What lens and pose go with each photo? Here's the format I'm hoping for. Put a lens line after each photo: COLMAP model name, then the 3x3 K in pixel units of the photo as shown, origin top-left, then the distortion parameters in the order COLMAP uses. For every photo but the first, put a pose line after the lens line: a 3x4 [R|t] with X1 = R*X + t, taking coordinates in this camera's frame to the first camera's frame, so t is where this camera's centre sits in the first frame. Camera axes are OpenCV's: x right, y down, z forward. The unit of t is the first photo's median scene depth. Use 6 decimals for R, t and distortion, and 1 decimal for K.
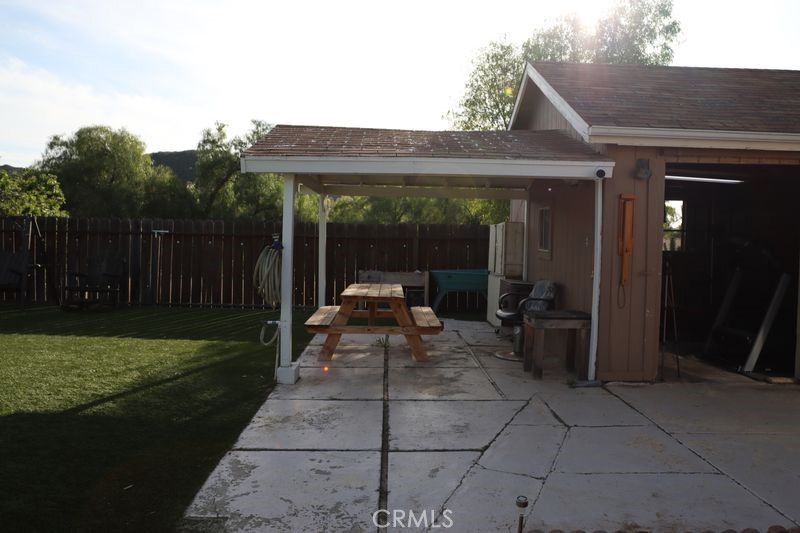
lens RADIAL K [[620.2, 0, 400.0], [0, 620.2, 266.5], [0, 0, 1]] dist [-0.031781, 0.004070]
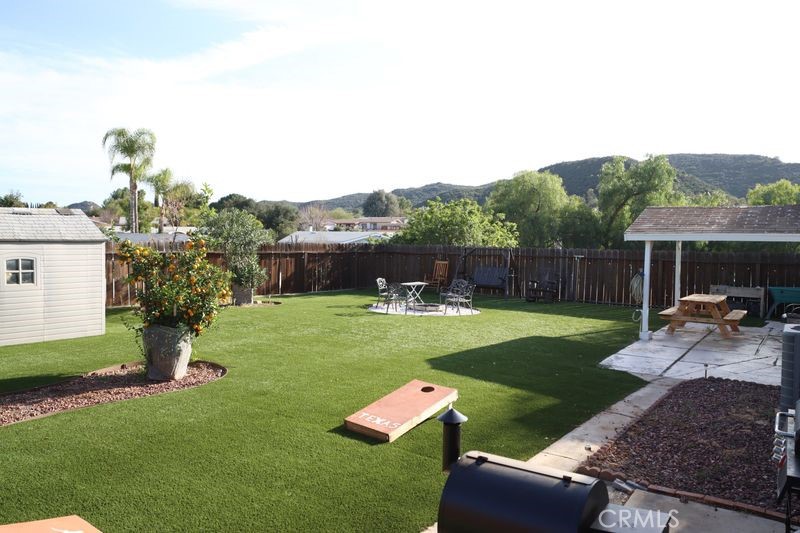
lens RADIAL K [[620.2, 0, 400.0], [0, 620.2, 266.5], [0, 0, 1]] dist [-0.031781, 0.004070]
pose [[0.811648, 0.020771, -0.583777, 0.186623], [-0.024103, 0.999707, 0.002058, -0.022691], [0.583649, 0.012401, 0.811911, -0.615061]]
